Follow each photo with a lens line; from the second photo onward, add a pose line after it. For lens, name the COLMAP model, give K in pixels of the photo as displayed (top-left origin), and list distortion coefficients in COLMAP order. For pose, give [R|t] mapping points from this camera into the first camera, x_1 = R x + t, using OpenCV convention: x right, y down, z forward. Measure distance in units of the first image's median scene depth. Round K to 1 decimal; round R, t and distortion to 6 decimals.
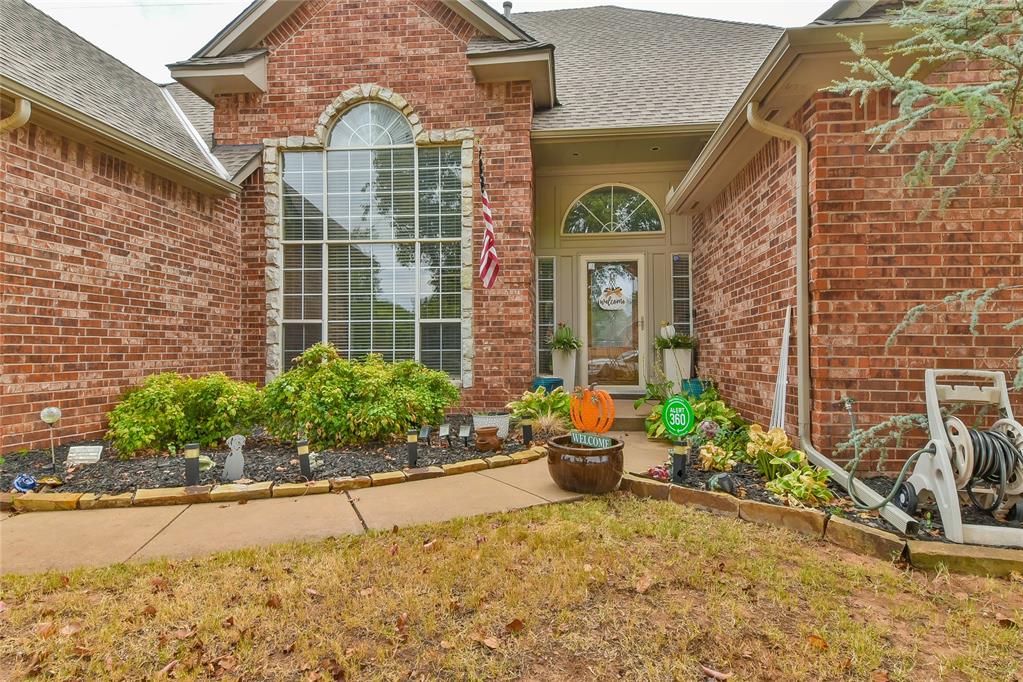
lens RADIAL K [[553.4, 0, 535.9], [0, 553.4, 345.3], [0, 0, 1]] dist [0.037737, -0.029804]
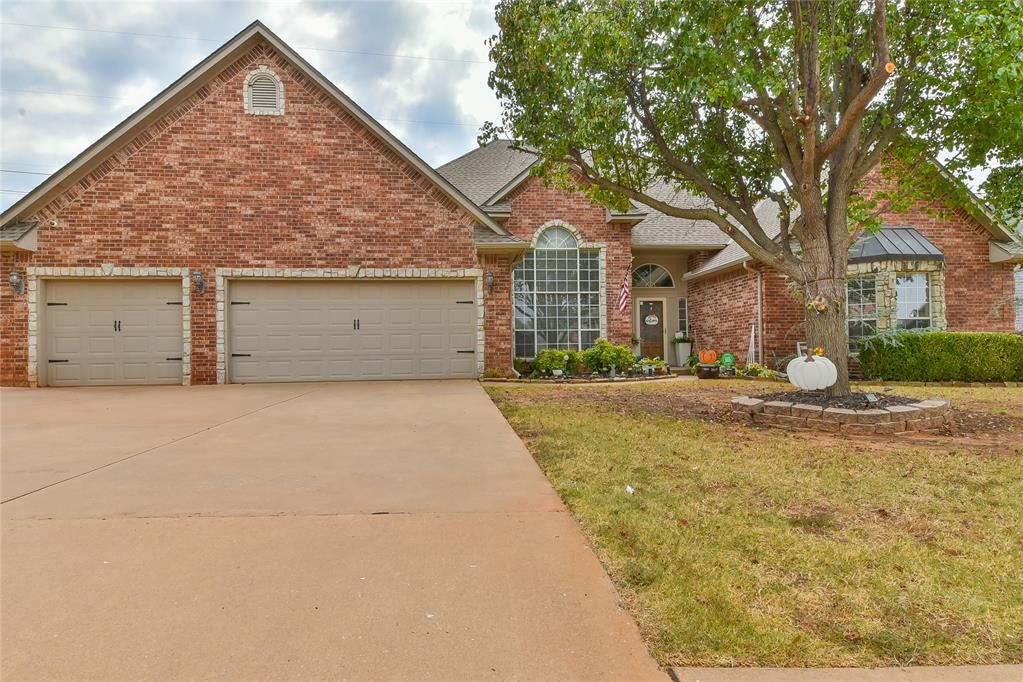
lens RADIAL K [[562.8, 0, 512.5], [0, 562.8, 359.7], [0, 0, 1]] dist [-0.001314, -0.000032]
pose [[0.980213, -0.009600, 0.197713, -0.915060], [0.008113, 0.999932, 0.008329, 0.052208], [-0.197779, -0.006560, 0.980225, -1.109628]]
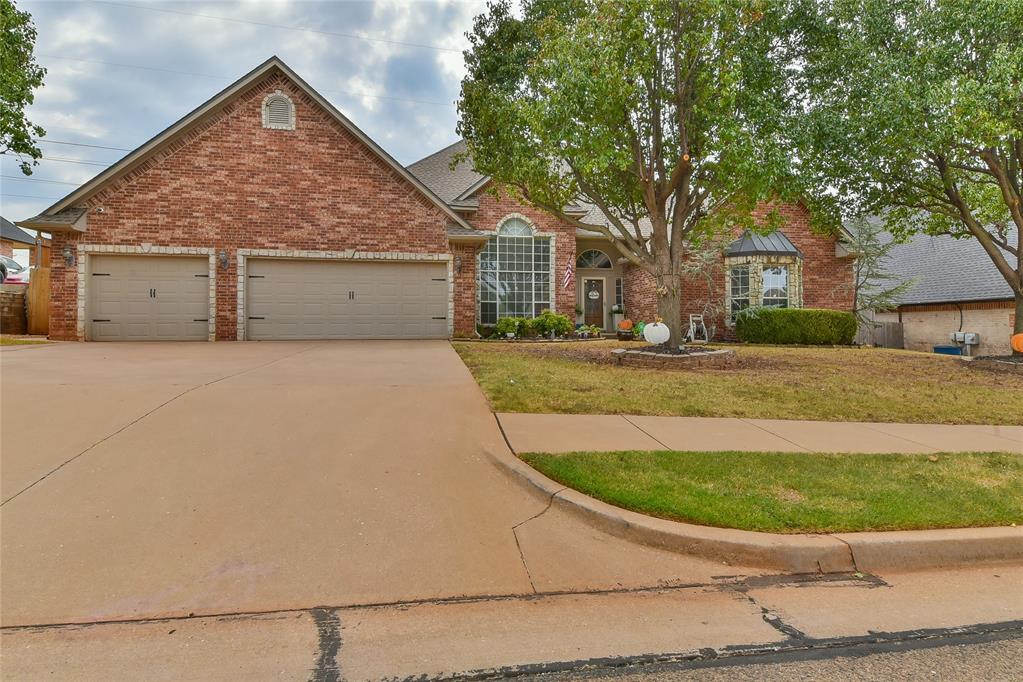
lens RADIAL K [[563.8, 0, 559.7], [0, 563.8, 325.1], [0, 0, 1]] dist [0.021310, -0.001122]
pose [[0.949109, 0.004054, 0.314921, -0.962494], [-0.004557, 0.999989, 0.000862, 0.064456], [-0.314914, -0.002253, 0.949117, -1.644212]]
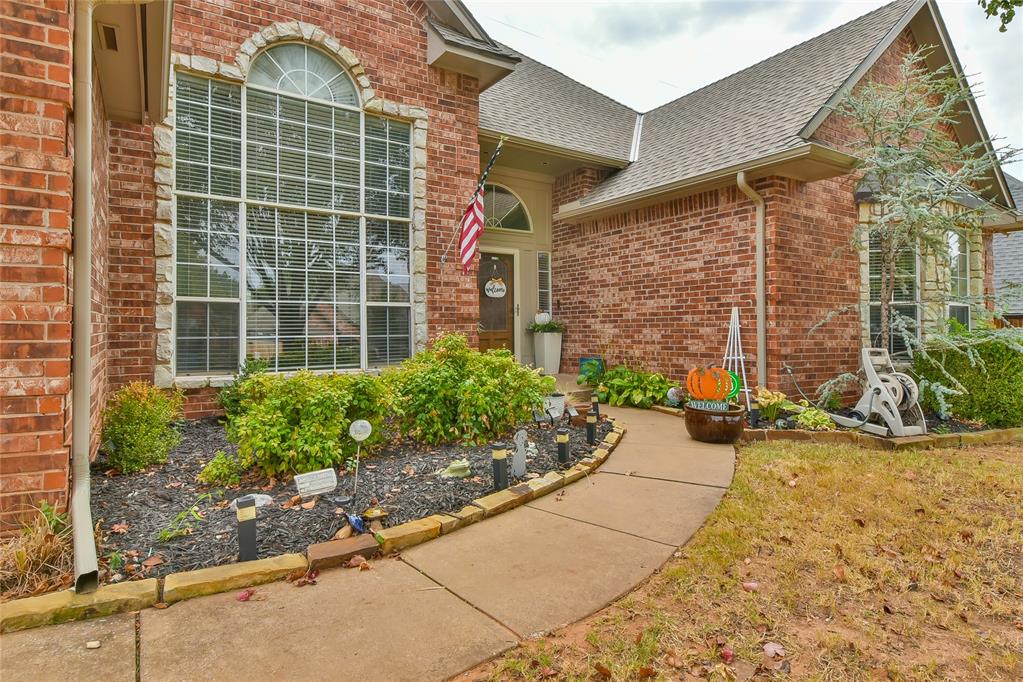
lens RADIAL K [[549.3, 0, 538.7], [0, 549.3, 321.2], [0, 0, 1]] dist [0.050299, -0.043639]
pose [[0.766232, 0.009180, 0.642498, -0.581610], [-0.007242, 0.999958, -0.005651, -0.012704], [-0.642523, -0.000323, 0.766267, 0.123812]]
